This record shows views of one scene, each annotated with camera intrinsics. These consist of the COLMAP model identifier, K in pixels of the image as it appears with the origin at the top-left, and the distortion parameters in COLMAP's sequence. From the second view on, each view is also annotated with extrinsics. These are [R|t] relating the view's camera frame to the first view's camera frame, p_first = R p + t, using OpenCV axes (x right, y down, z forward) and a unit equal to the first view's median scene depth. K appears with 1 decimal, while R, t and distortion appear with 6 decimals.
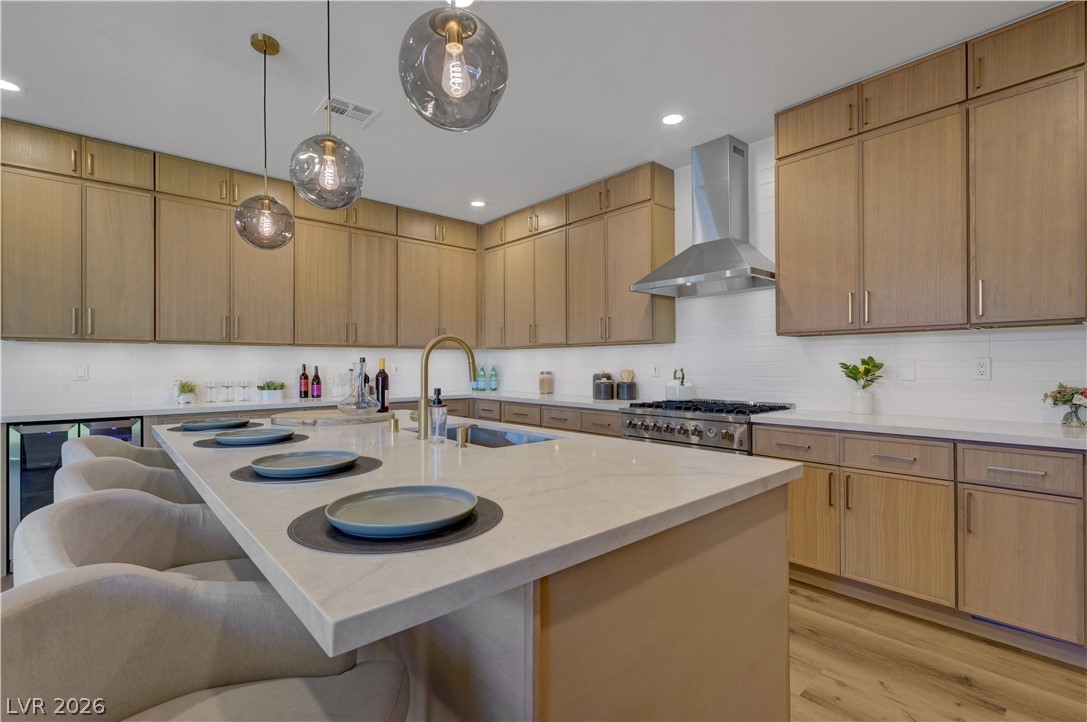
lens RADIAL K [[495.2, 0, 541.5], [0, 495.2, 361.4], [0, 0, 1]] dist [-0.002851, -0.000142]
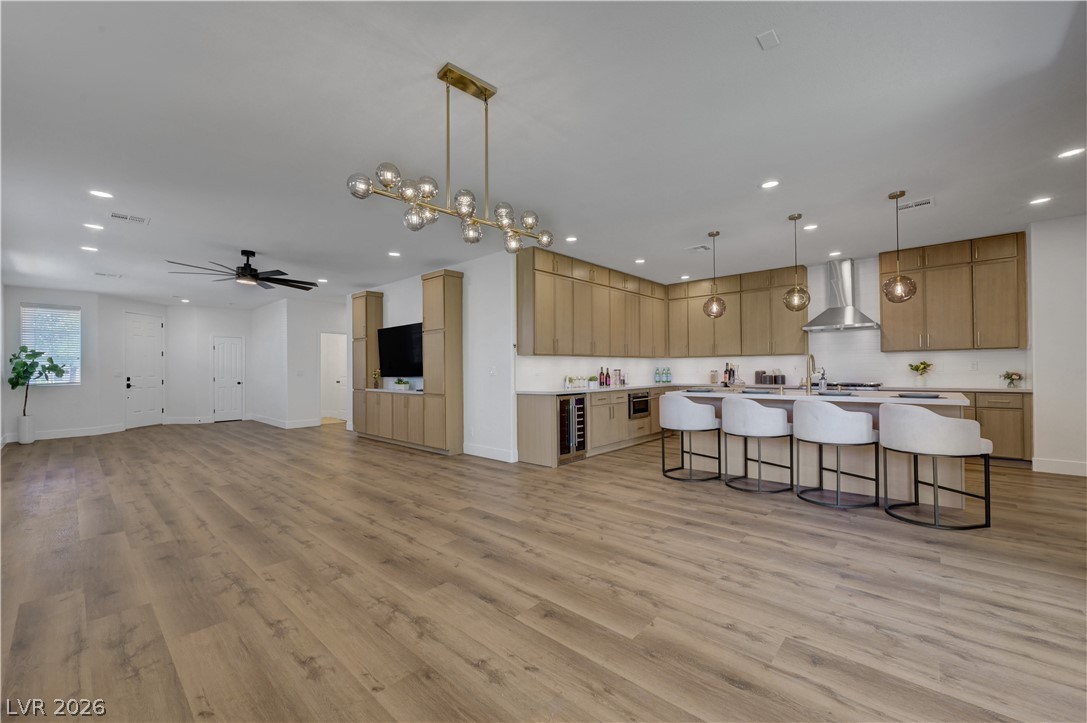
lens RADIAL K [[434.7, 0, 545.7], [0, 434.7, 364.8], [0, 0, 1]] dist [0.002265, 0.000039]
pose [[0.994225, -0.004931, 0.107198, -1.286221], [0.005516, 0.999971, -0.005165, 0.007176], [-0.107169, 0.005726, 0.994224, -0.822241]]
